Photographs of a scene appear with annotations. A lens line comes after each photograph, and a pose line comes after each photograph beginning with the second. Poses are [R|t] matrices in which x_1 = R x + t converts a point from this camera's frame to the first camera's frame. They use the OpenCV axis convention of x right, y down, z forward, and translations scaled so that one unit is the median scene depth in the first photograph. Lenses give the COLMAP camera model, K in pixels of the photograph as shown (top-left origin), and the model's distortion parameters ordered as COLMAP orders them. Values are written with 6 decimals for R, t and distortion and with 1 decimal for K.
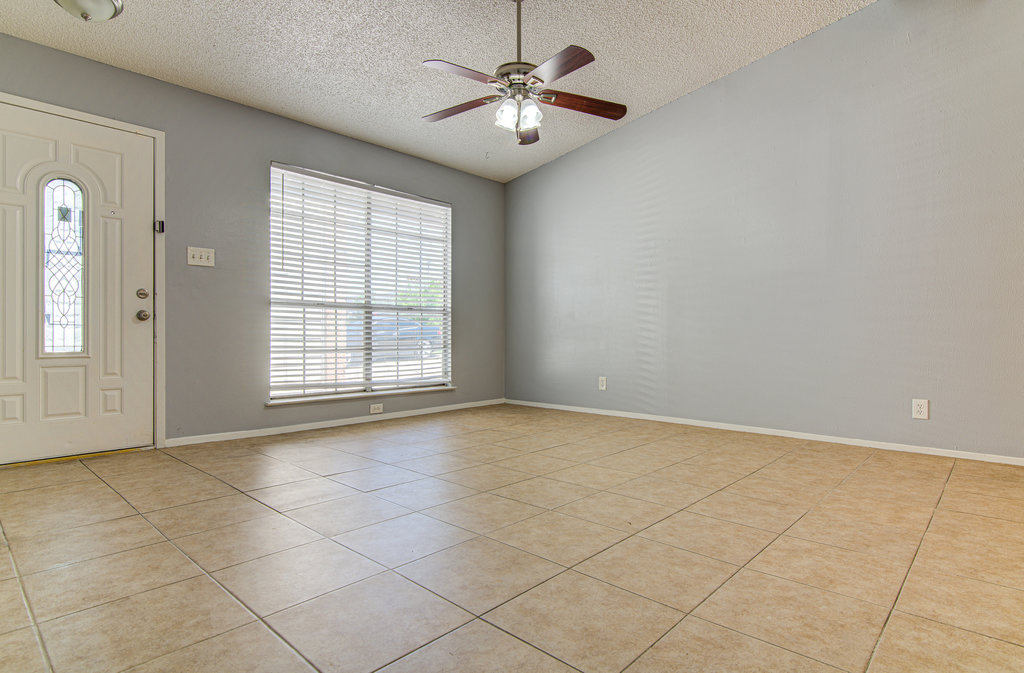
lens RADIAL K [[539.4, 0, 516.3], [0, 539.4, 338.7], [0, 0, 1]] dist [0.000749, 0.000415]
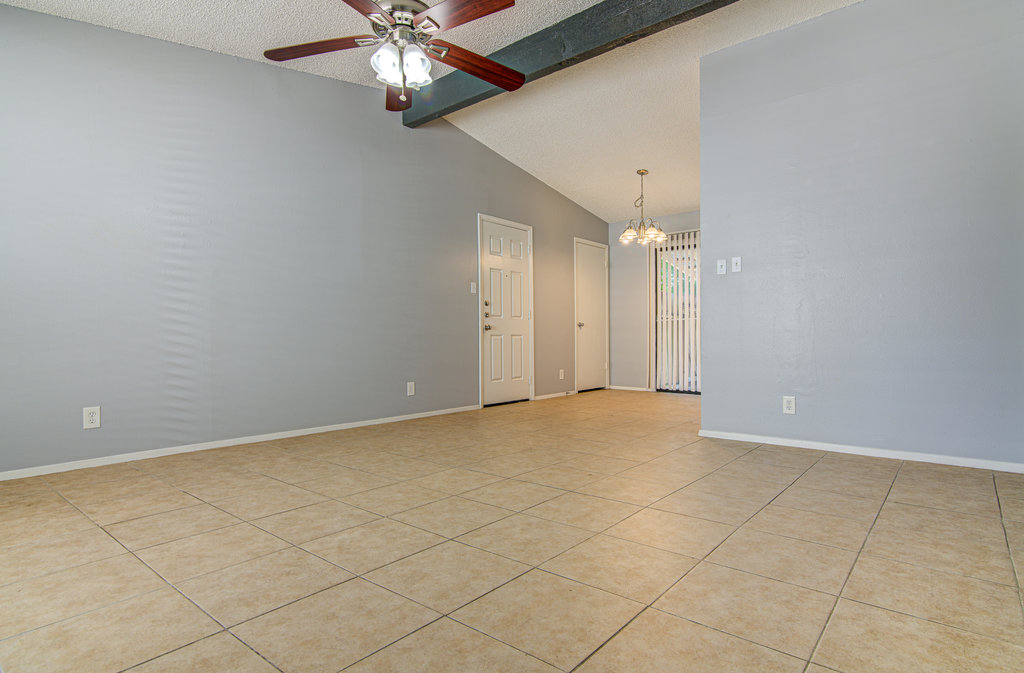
lens RADIAL K [[539.4, 0, 518.6], [0, 539.4, 334.8], [0, 0, 1]] dist [0.000749, 0.000415]
pose [[-0.057073, 0.002791, 0.998366, -0.884361], [0.011836, 0.999928, -0.002119, -0.010989], [-0.998300, 0.011696, -0.057102, 0.963228]]
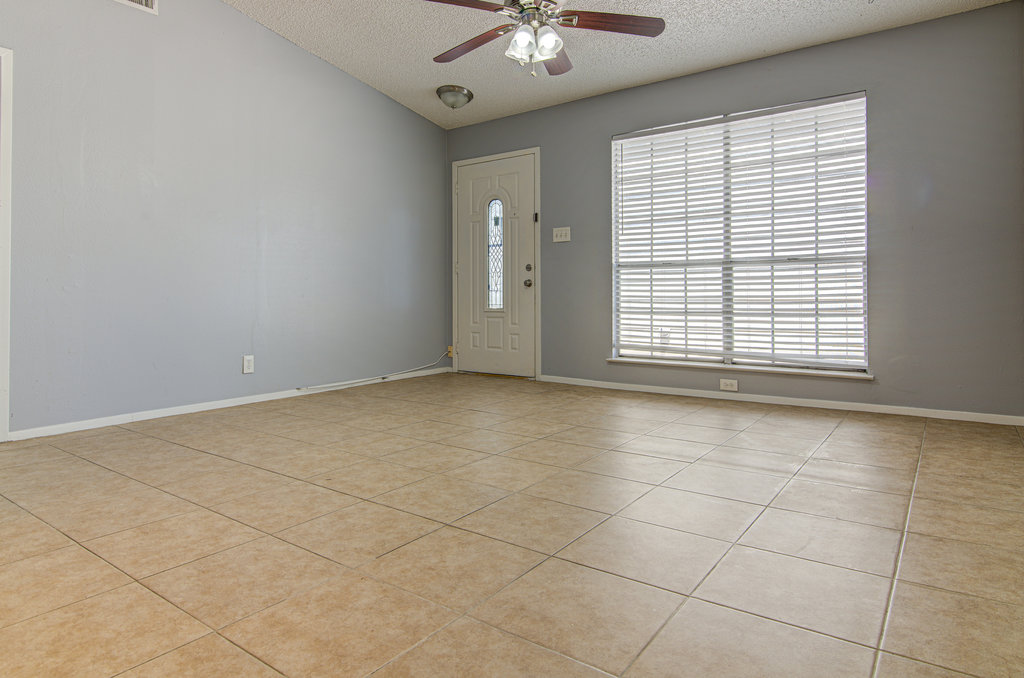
lens RADIAL K [[613.7, 0, 485.0], [0, 613.7, 301.3], [0, 0, 1]] dist [-0.006418, 0.003207]
pose [[0.082498, 0.003990, -0.996583, 1.075252], [-0.001106, 0.999992, 0.003912, -0.002691], [0.996591, 0.000779, 0.082502, 0.920587]]
